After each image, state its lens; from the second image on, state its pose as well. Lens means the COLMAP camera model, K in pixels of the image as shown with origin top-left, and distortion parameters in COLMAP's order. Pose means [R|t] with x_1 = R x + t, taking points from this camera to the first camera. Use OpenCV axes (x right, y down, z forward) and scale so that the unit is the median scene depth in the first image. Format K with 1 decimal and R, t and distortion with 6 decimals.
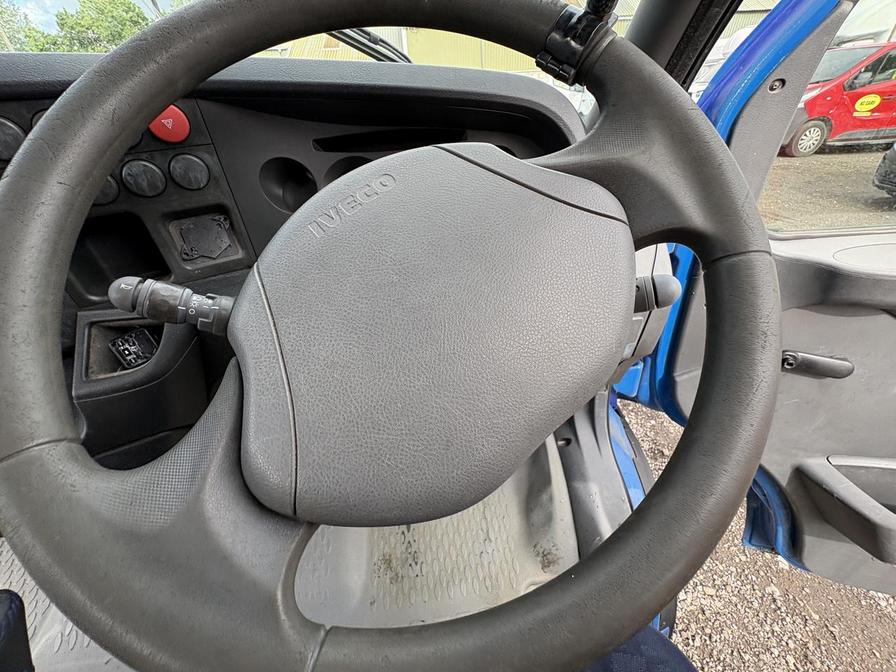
lens RADIAL K [[355.7, 0, 450.1], [0, 355.7, 337.6], [0, 0, 1]] dist [-0.001892, 0.000076]
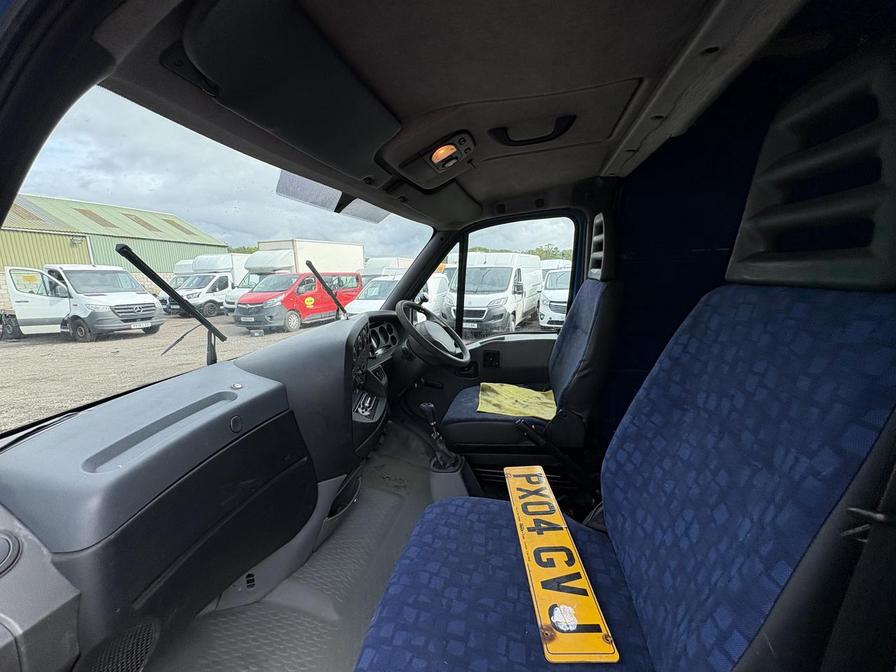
lens RADIAL K [[355.7, 0, 447.7], [0, 355.7, 333.6], [0, 0, 1]] dist [-0.001892, 0.000076]
pose [[0.362500, -0.112209, 0.925204, -1.986701], [0.535132, 0.837830, -0.108055, 0.257287], [-0.763039, 0.534276, 0.363760, -0.662131]]
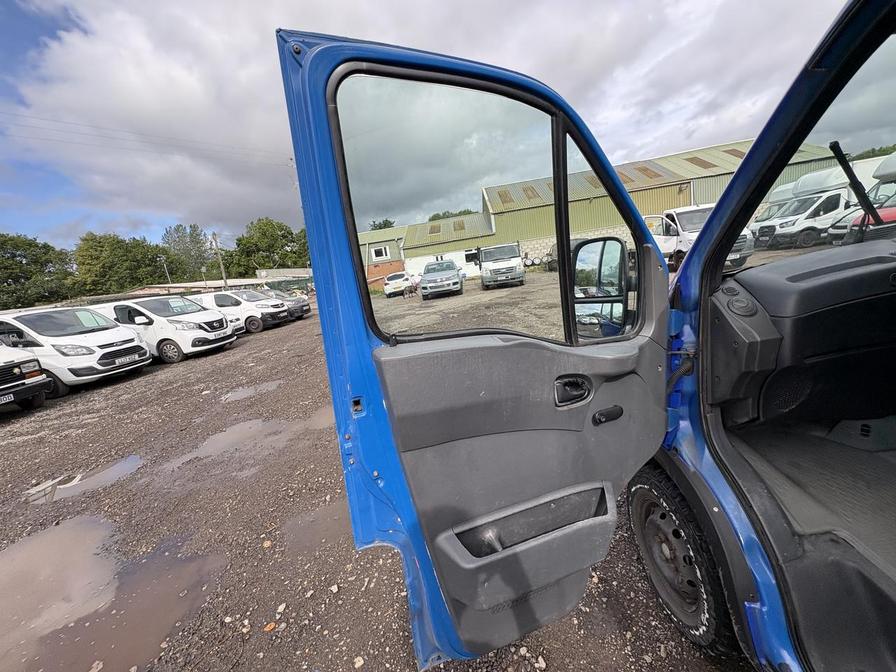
lens RADIAL K [[355.7, 0, 447.0], [0, 355.7, 333.1], [0, 0, 1]] dist [-0.001892, 0.000076]
pose [[0.981828, -0.073466, -0.174977, -2.667332], [0.000046, 0.922120, -0.386904, 0.722576], [0.189774, 0.379865, 0.905367, -1.061131]]
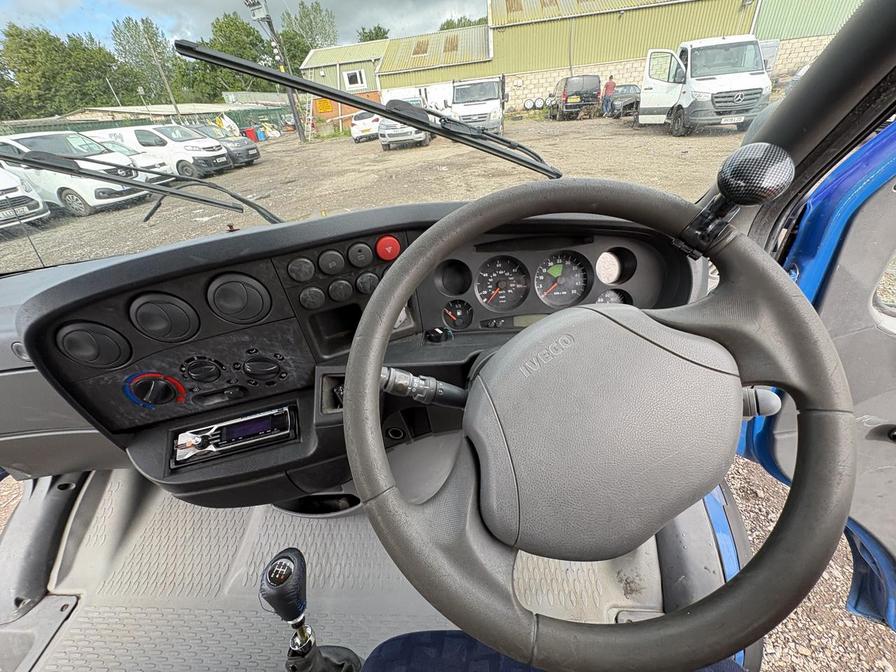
lens RADIAL K [[355.7, 0, 450.5], [0, 355.7, 335.9], [0, 0, 1]] dist [-0.001892, 0.000076]
pose [[0.980649, 0.060569, -0.186168, -0.116237], [-0.060390, 0.998153, 0.006635, -0.127057], [0.186226, 0.004736, 0.982496, -0.189531]]
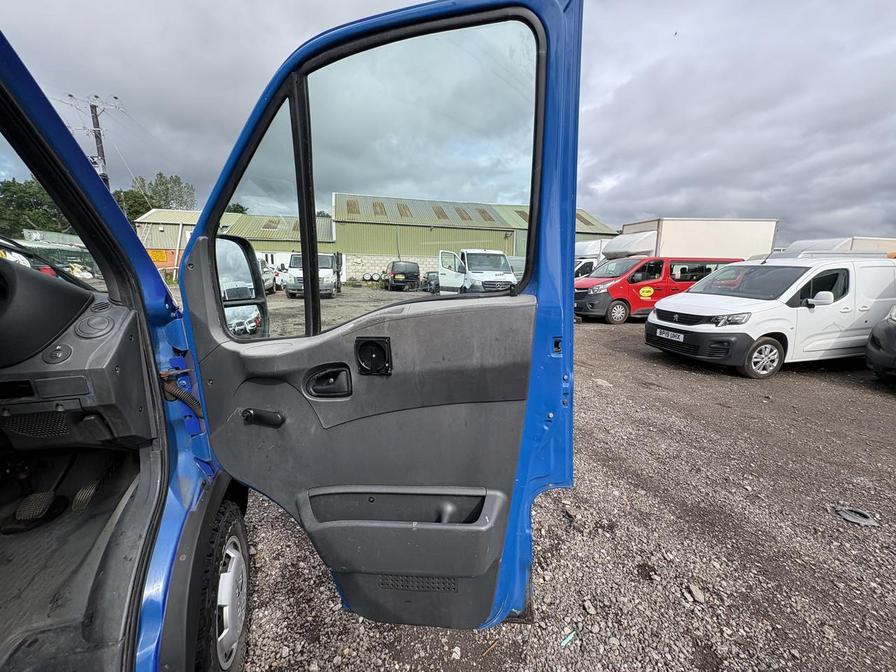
lens RADIAL K [[355.7, 0, 450.4], [0, 355.7, 335.3], [0, 0, 1]] dist [-0.001892, 0.000076]
pose [[0.982256, 0.027543, 0.185513, 1.309810], [0.050880, 0.912924, -0.404945, 0.362140], [-0.180512, 0.407198, 0.895324, -0.618879]]
